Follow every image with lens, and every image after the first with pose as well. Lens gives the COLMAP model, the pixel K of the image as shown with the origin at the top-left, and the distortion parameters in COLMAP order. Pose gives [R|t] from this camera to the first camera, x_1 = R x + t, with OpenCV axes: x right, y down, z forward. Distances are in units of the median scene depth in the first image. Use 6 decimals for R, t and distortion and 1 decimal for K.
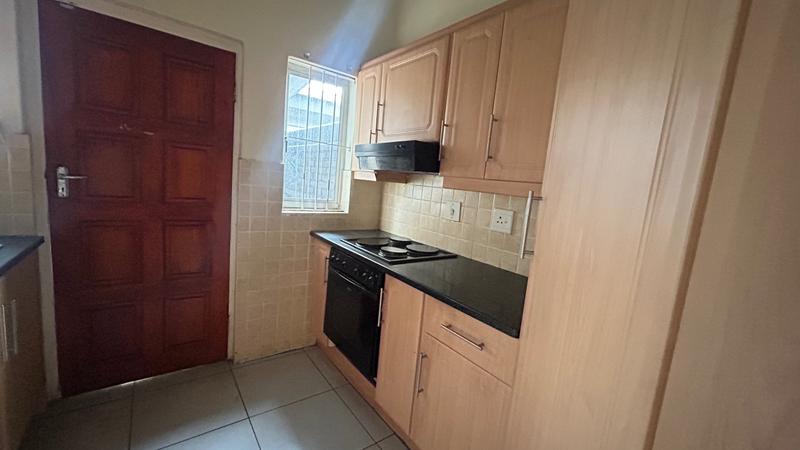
lens RADIAL K [[326.3, 0, 397.6], [0, 326.3, 223.2], [0, 0, 1]] dist [0.010661, -0.000853]
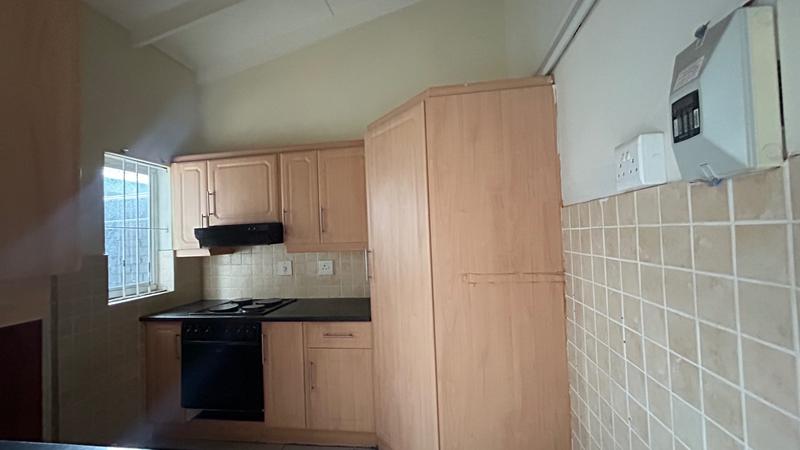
lens RADIAL K [[326.3, 0, 393.8], [0, 326.3, 222.4], [0, 0, 1]] dist [0.010661, -0.000853]
pose [[0.721451, -0.095065, 0.685909, -0.474007], [0.200931, 0.976654, -0.075982, -0.032811], [-0.662672, 0.192638, 0.723710, -0.369895]]
